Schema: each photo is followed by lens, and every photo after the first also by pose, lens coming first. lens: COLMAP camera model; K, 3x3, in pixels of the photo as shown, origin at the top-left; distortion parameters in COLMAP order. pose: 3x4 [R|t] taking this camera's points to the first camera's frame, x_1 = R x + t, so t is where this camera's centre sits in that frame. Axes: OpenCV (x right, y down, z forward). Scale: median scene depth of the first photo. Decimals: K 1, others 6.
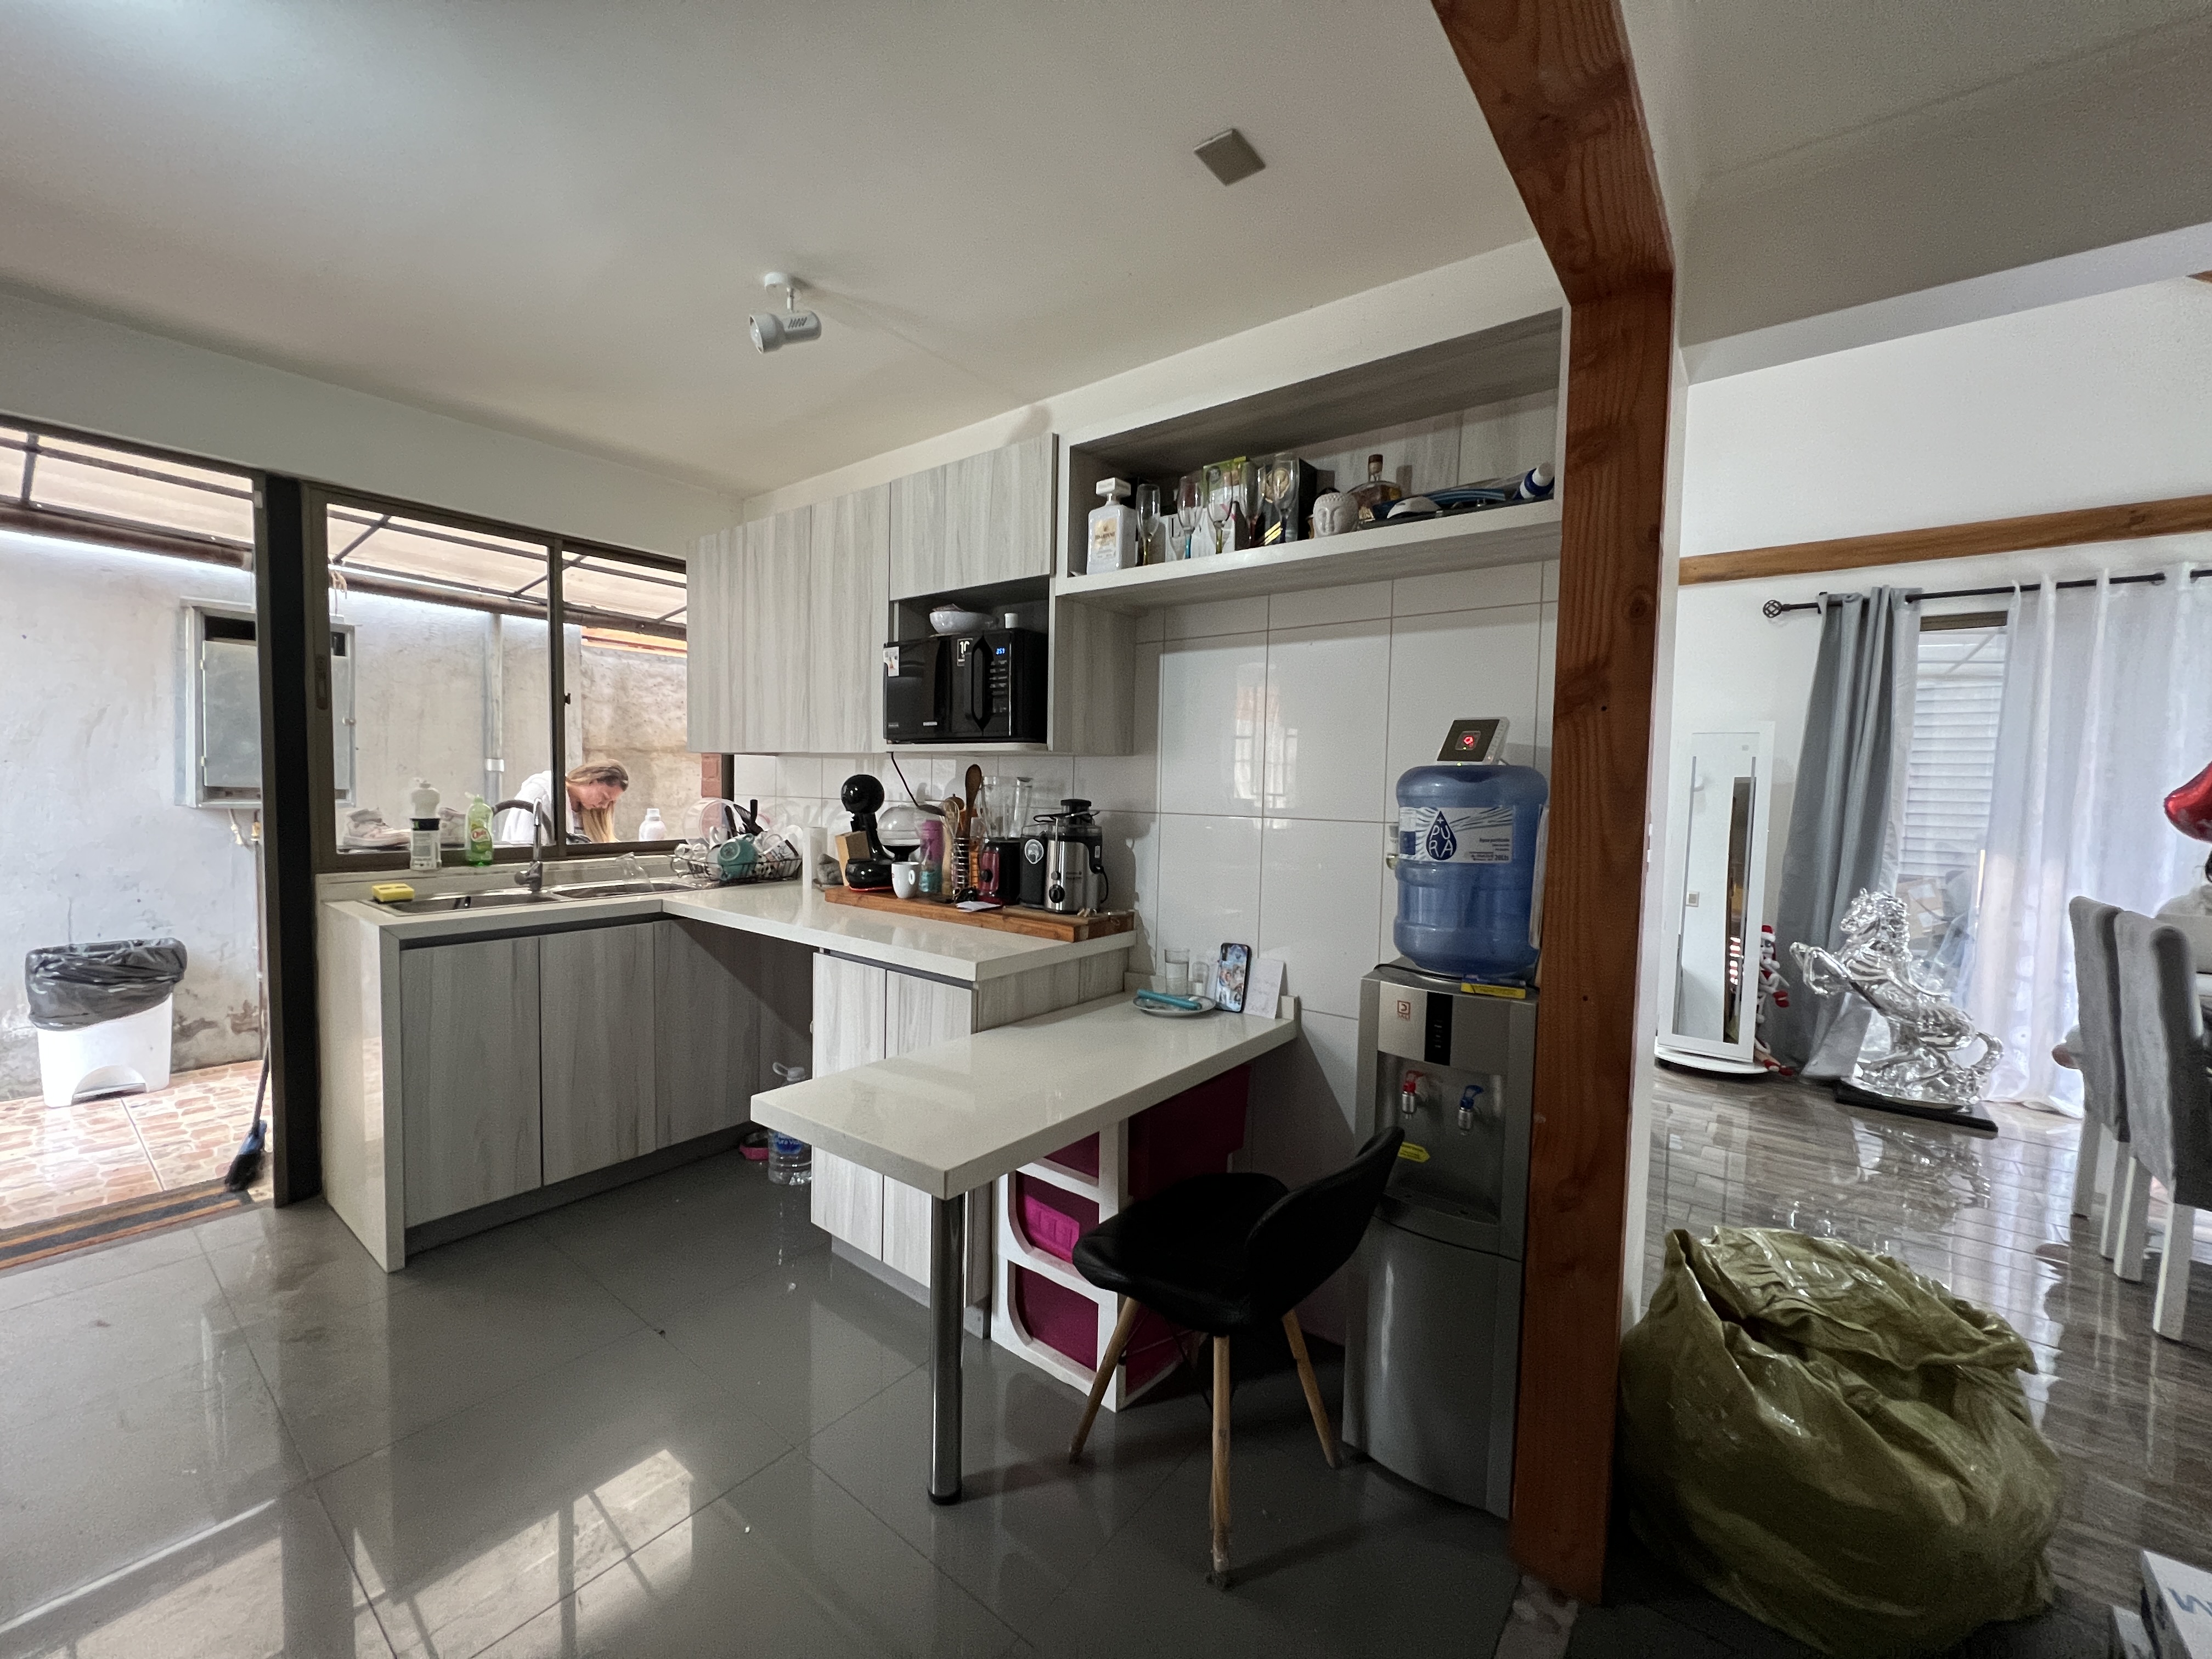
lens RADIAL K [[885.4, 0, 1105.4], [0, 885.4, 827.4], [0, 0, 1]] dist [-0.001172, -0.000066]
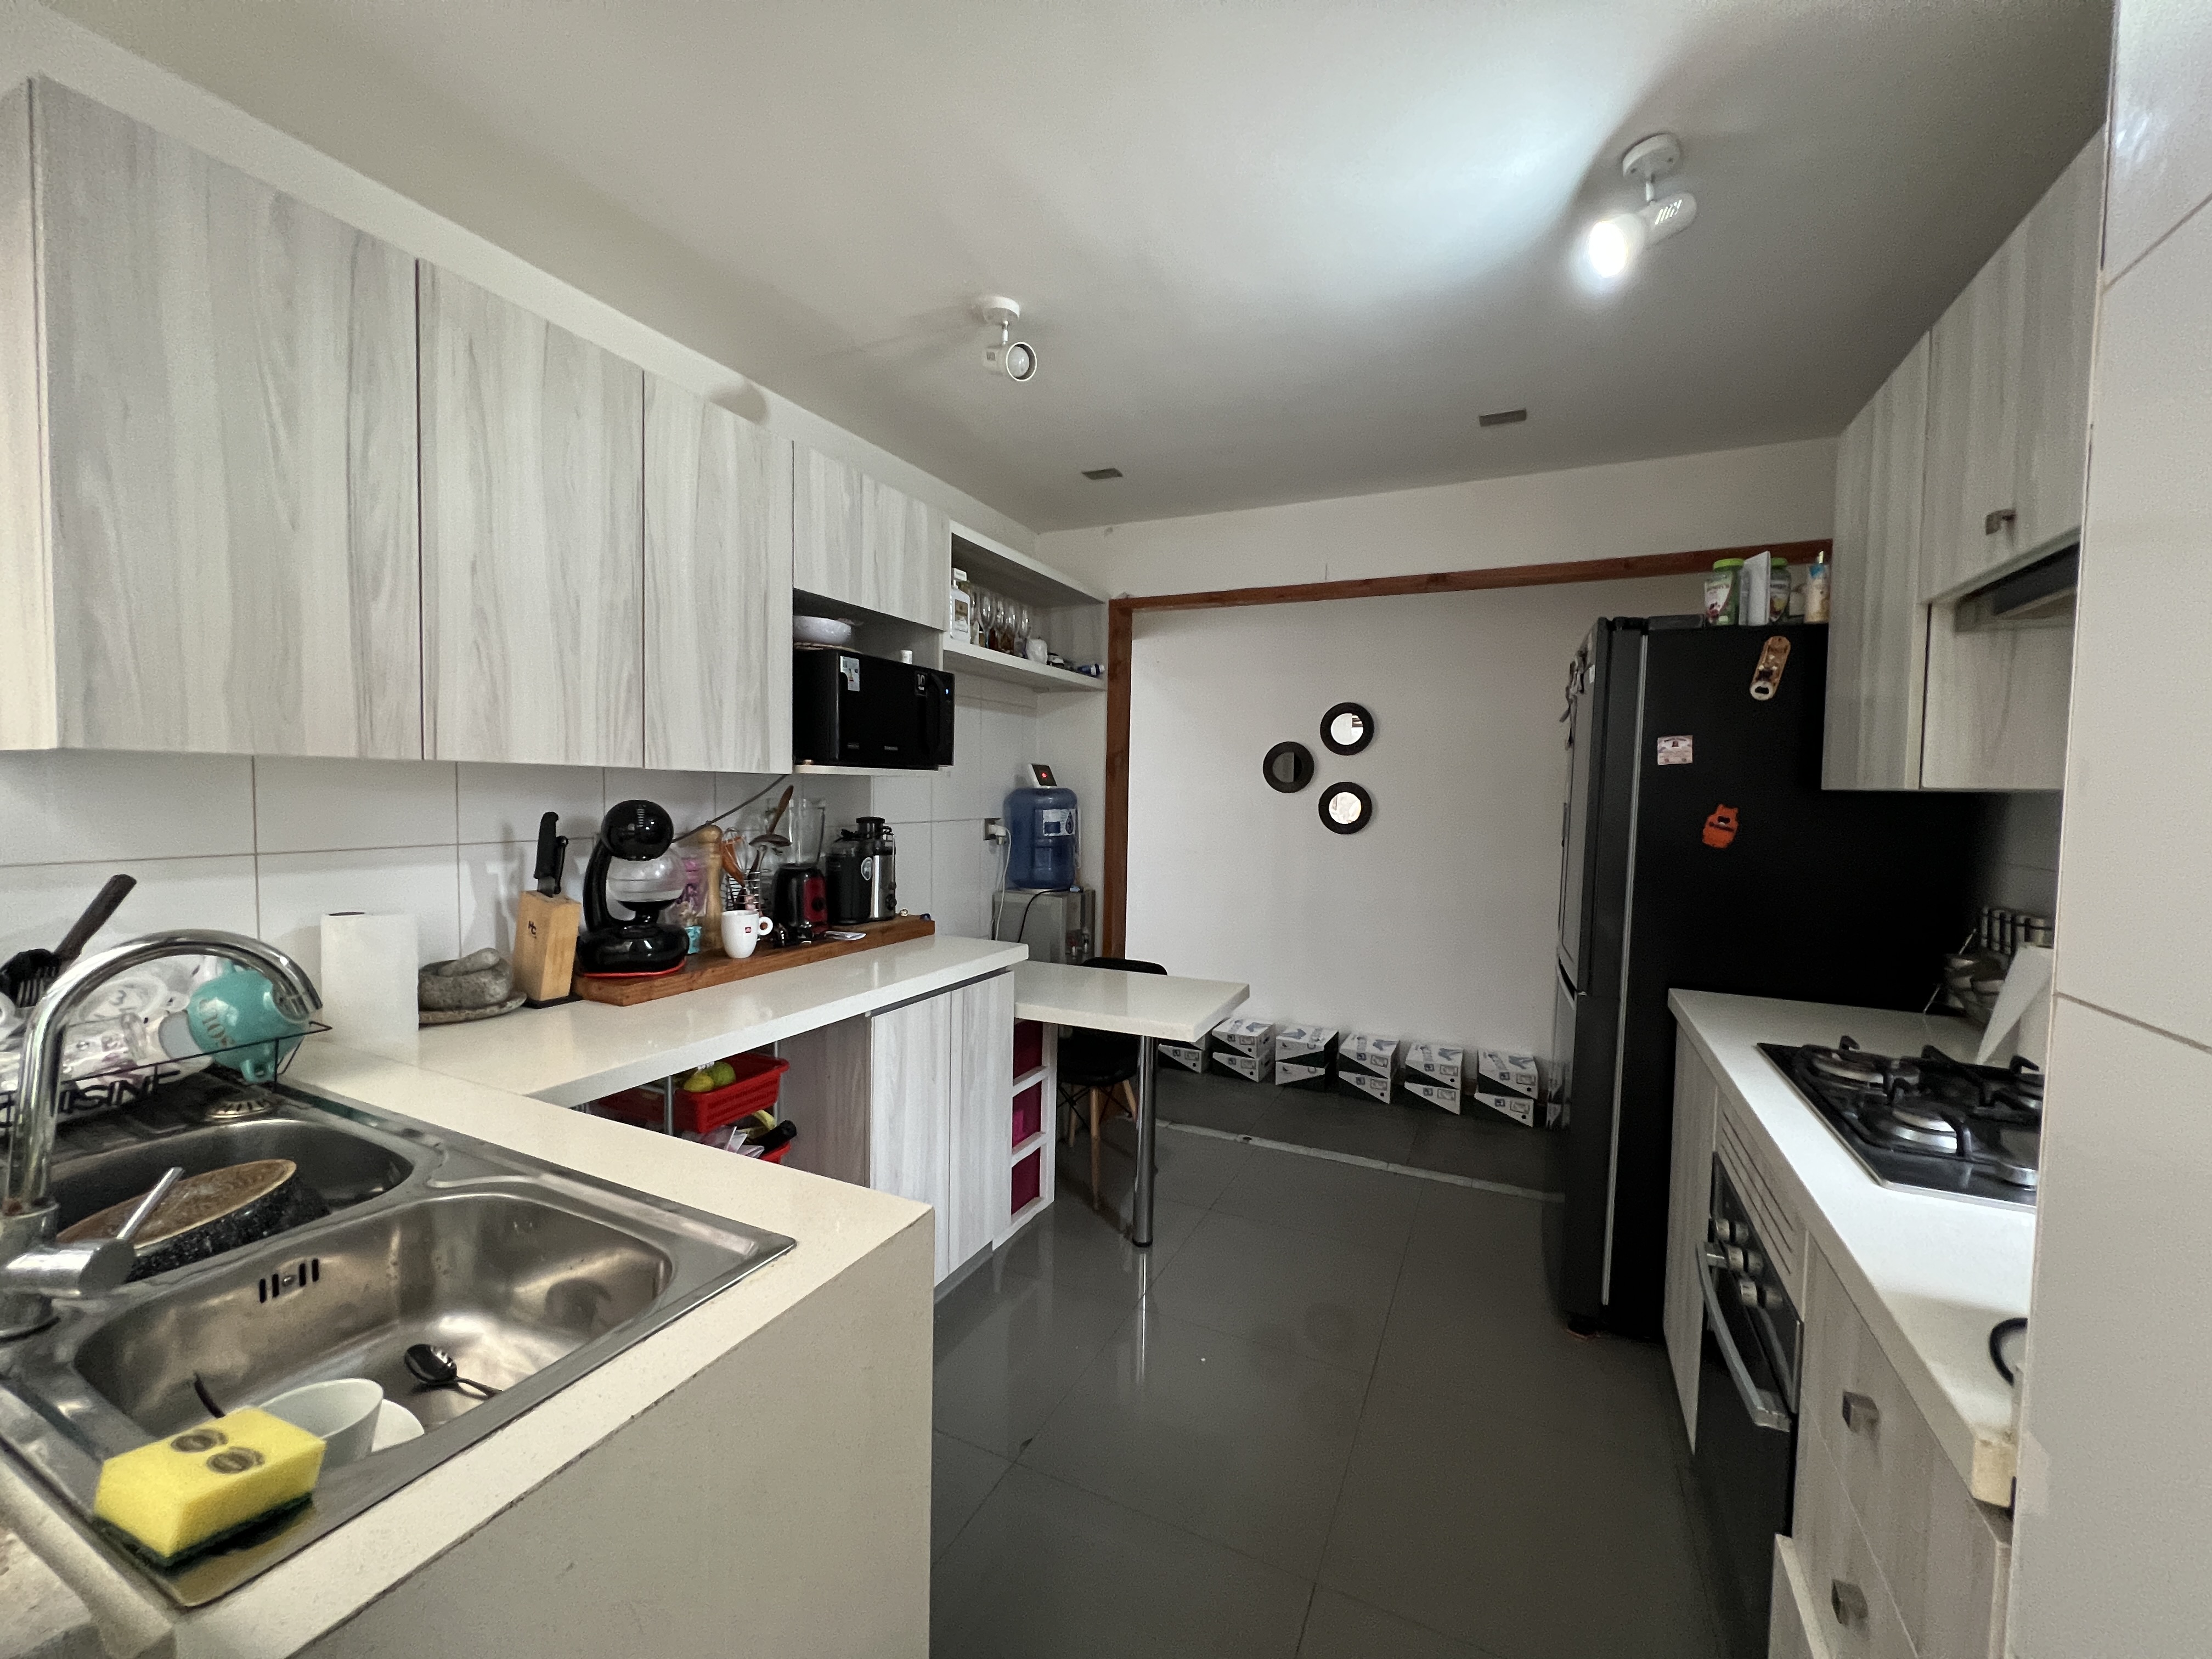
lens RADIAL K [[885.4, 0, 1105.4], [0, 885.4, 827.4], [0, 0, 1]] dist [-0.001172, -0.000066]
pose [[-0.214488, -0.067655, 0.974381, -1.087527], [0.032488, 0.996552, 0.076346, -0.086848], [-0.976186, 0.048031, -0.211551, 0.879178]]
